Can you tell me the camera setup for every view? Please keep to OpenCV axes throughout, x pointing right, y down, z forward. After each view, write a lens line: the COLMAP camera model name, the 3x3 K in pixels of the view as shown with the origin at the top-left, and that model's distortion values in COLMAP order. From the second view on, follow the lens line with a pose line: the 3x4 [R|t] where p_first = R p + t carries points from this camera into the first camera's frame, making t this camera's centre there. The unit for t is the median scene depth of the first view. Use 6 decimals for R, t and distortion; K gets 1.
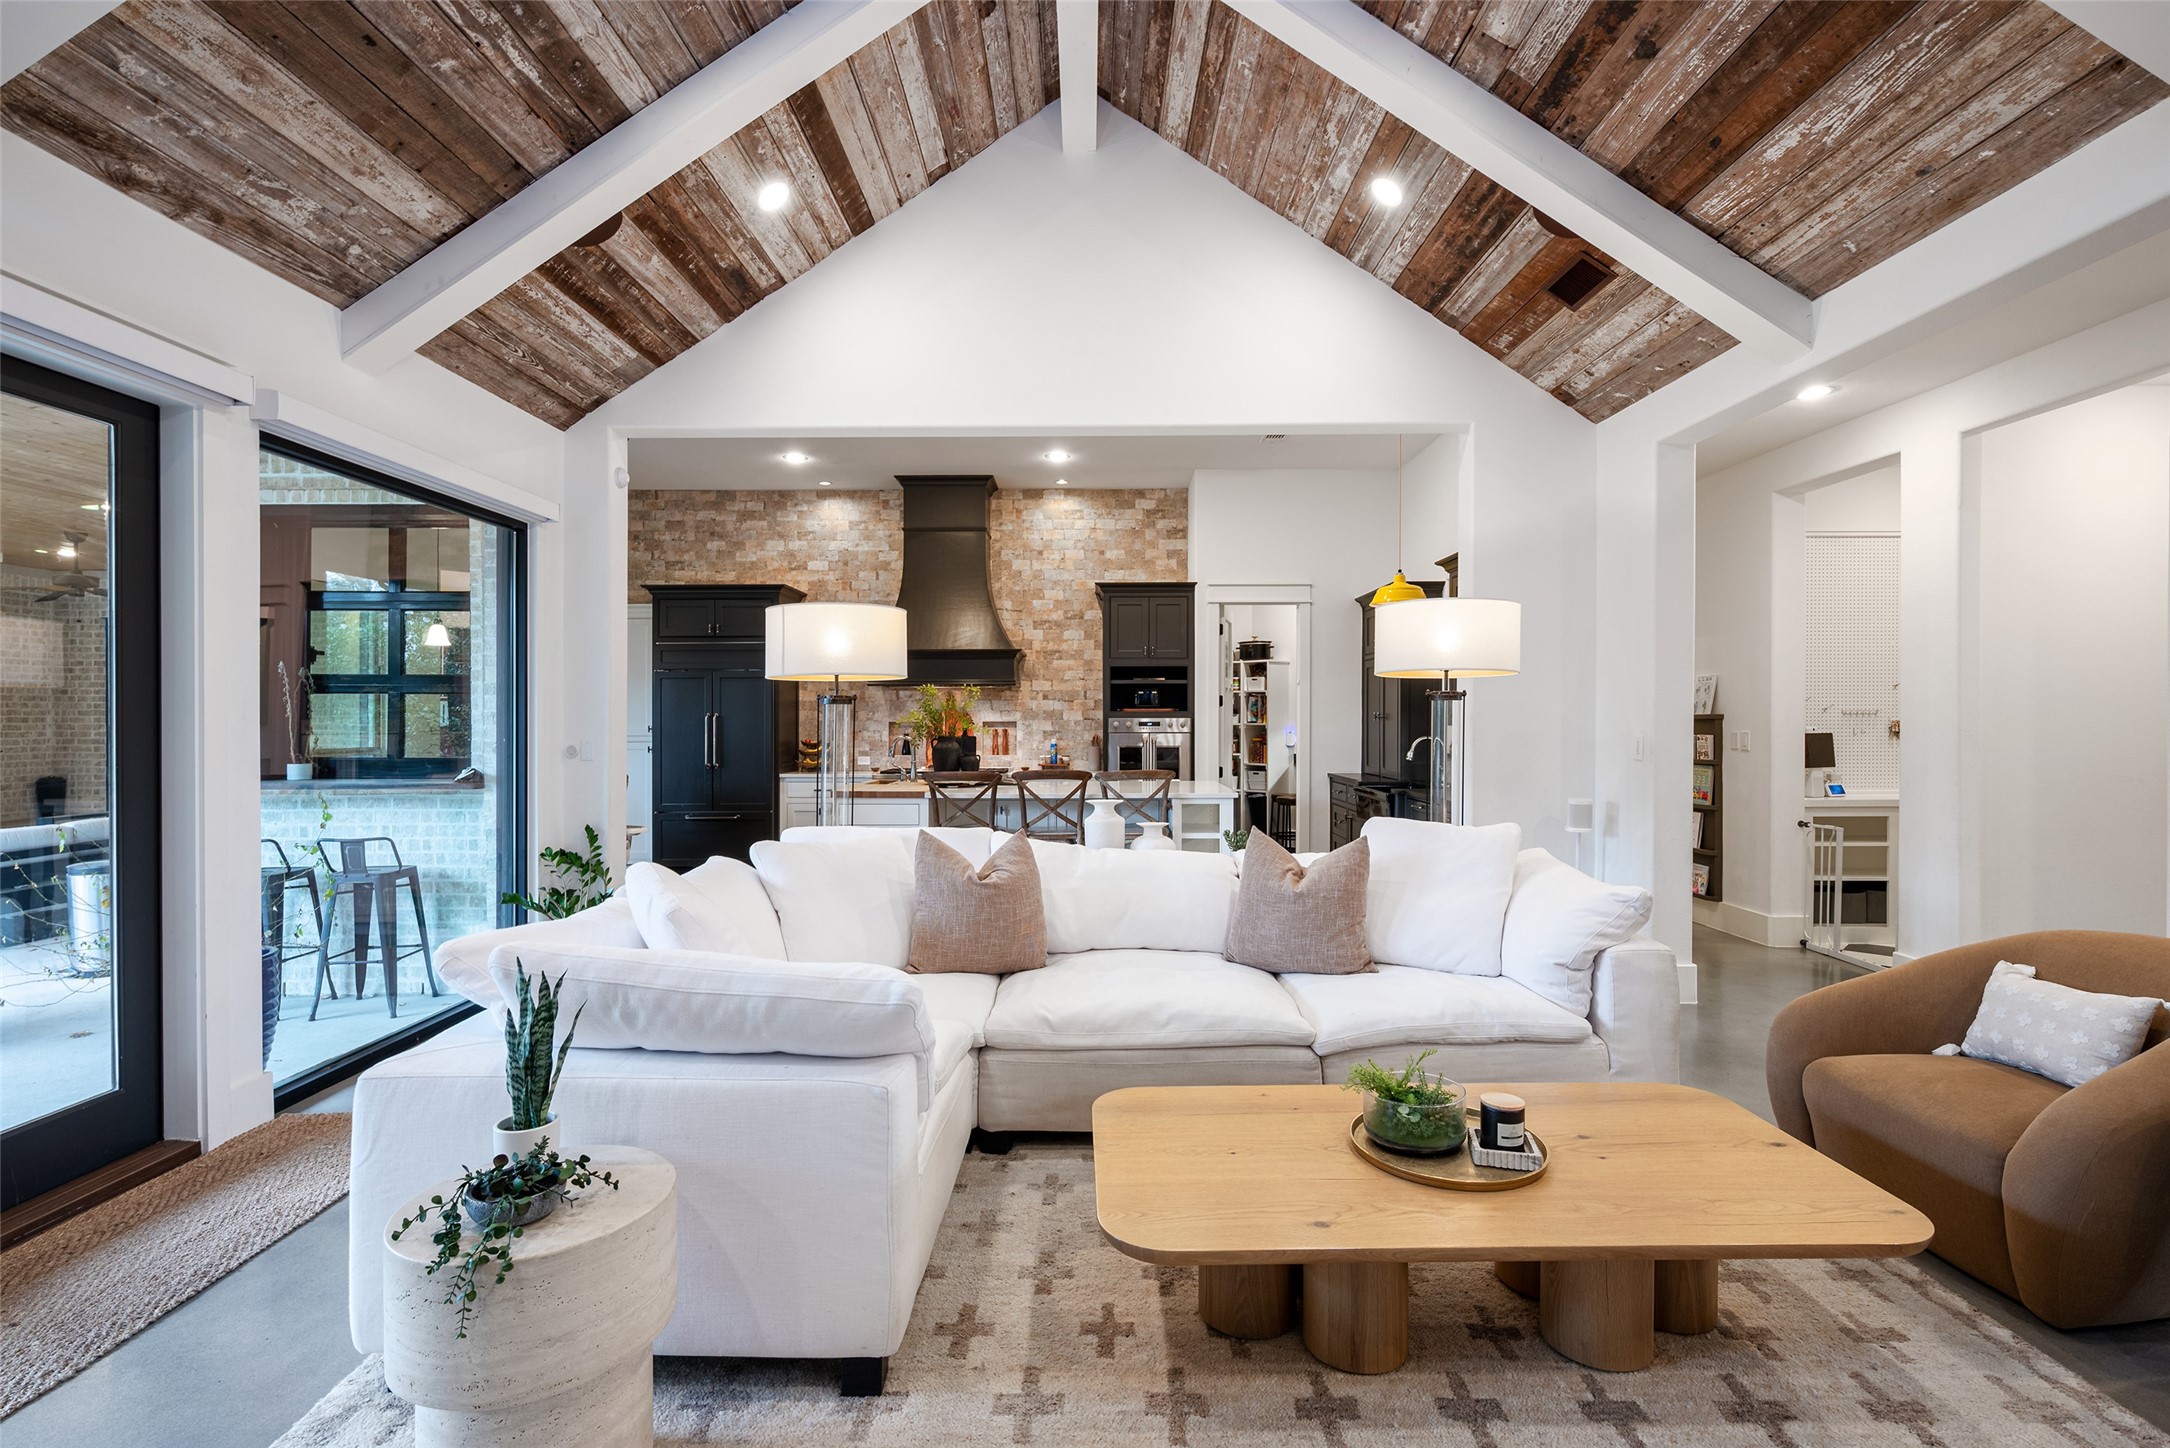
lens RADIAL K [[1052.9, 0, 1039.8], [0, 1052.9, 721.2], [0, 0, 1]] dist [-0.001681, 0.001726]
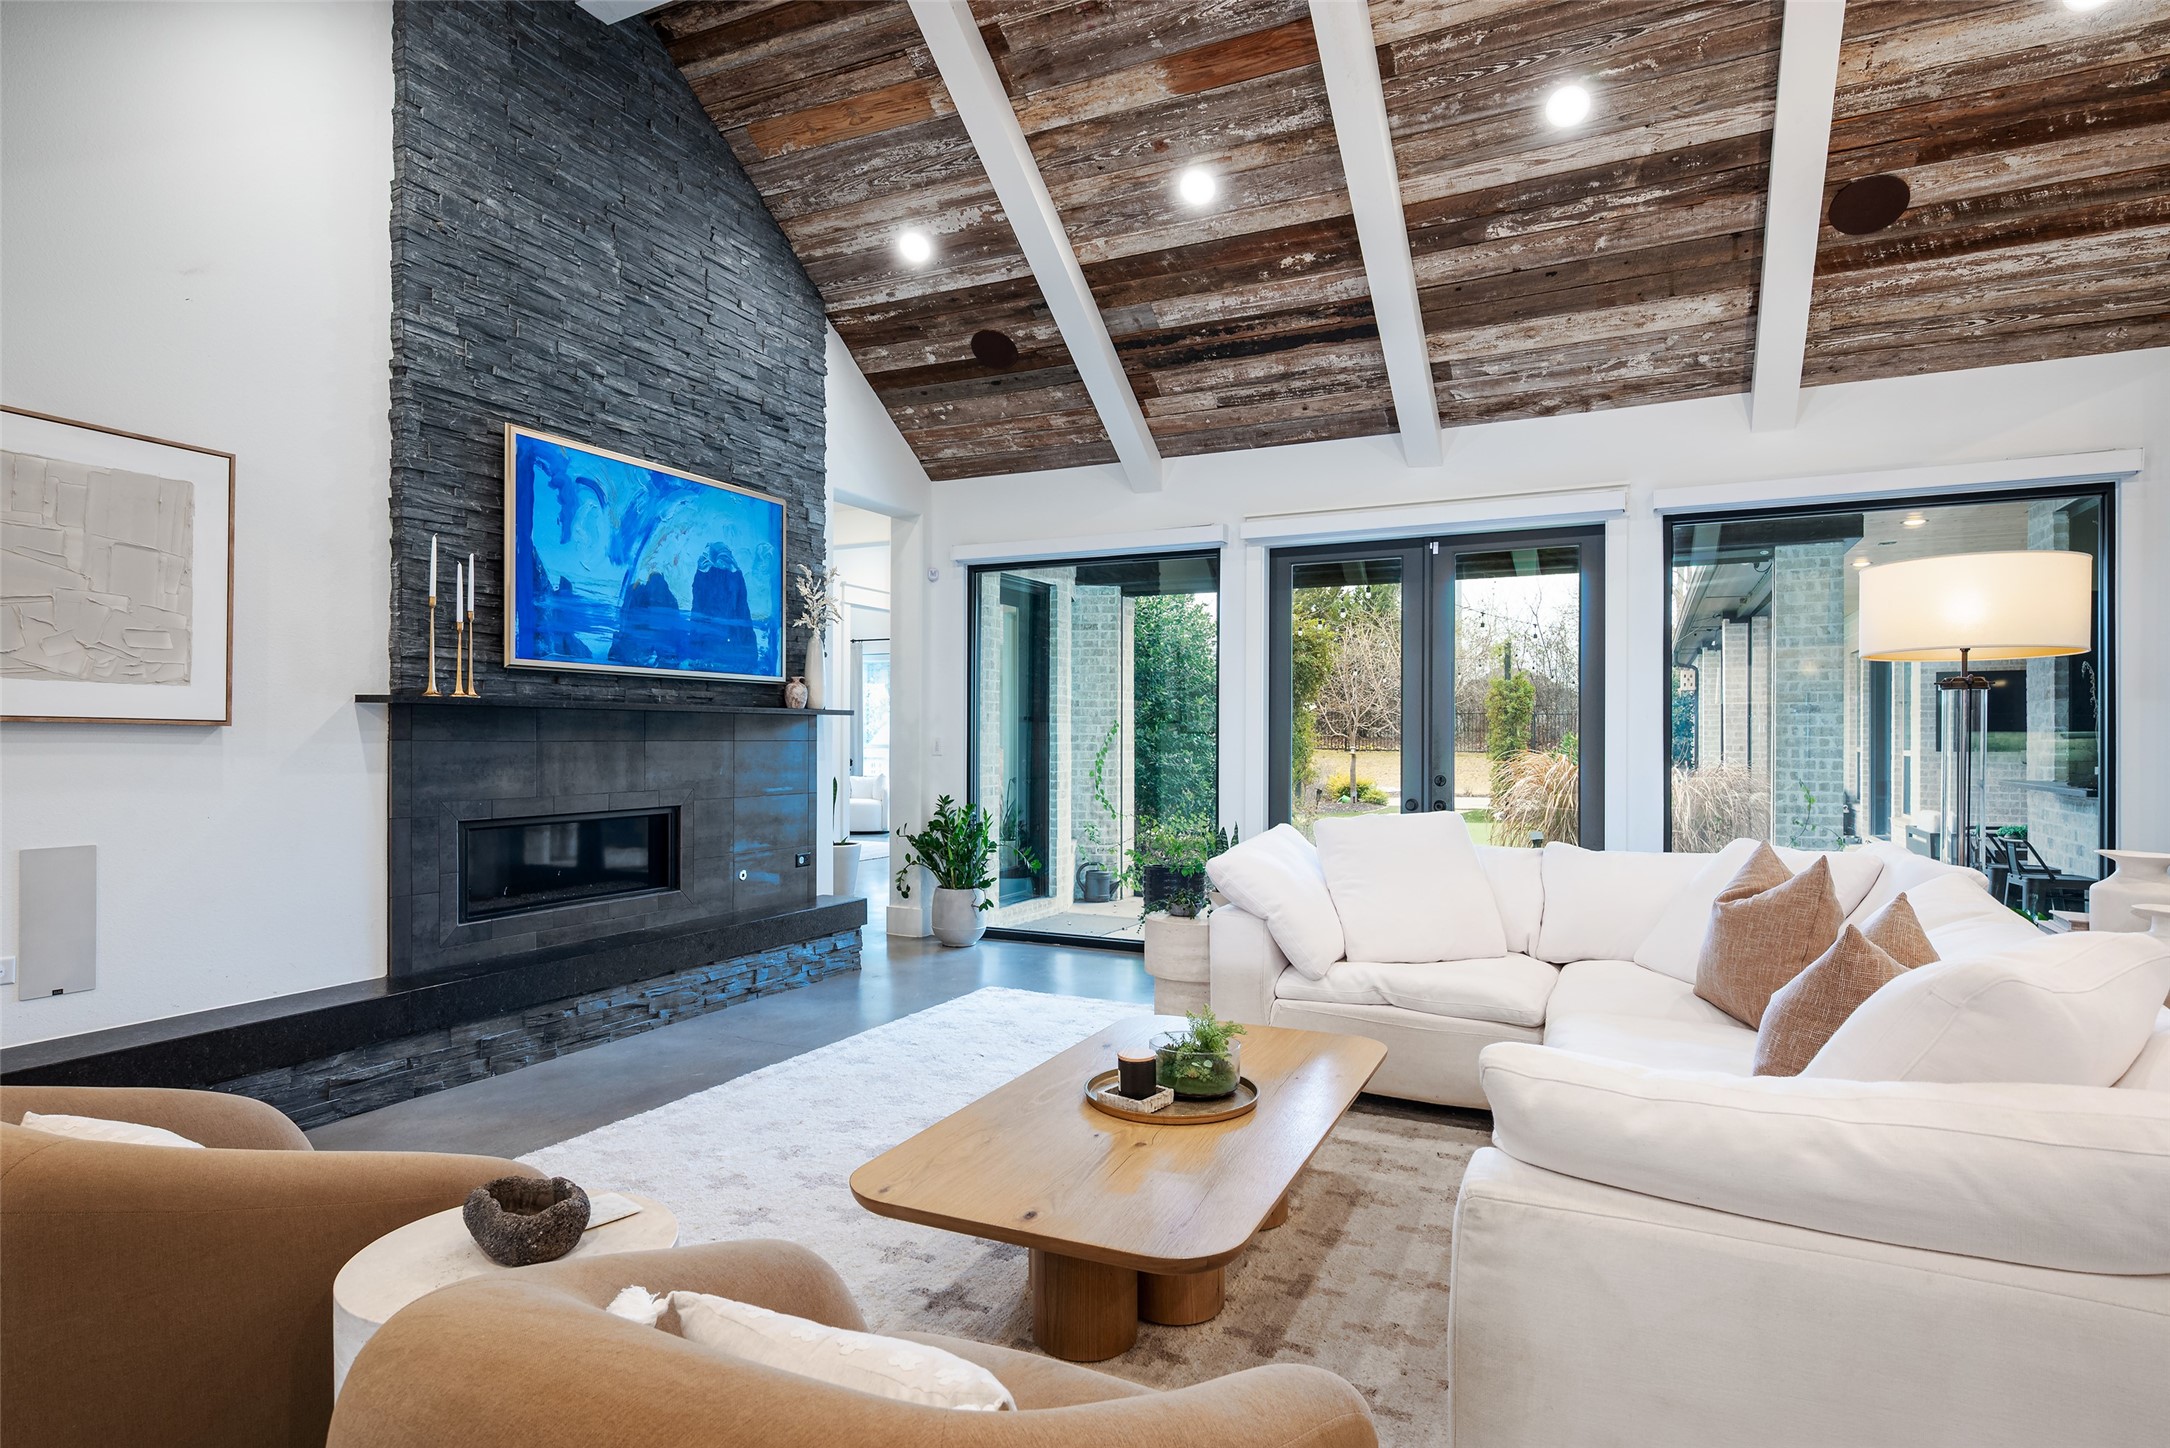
lens RADIAL K [[1126.7, 0, 1087.1], [0, 1126.7, 738.4], [0, 0, 1]] dist [-0.002389, 0.001837]
pose [[-0.402015, 0.003042, -0.915628, 1.023613], [0.005297, 0.999985, 0.000997, 0.017715], [0.915618, -0.004449, -0.402025, 0.945077]]
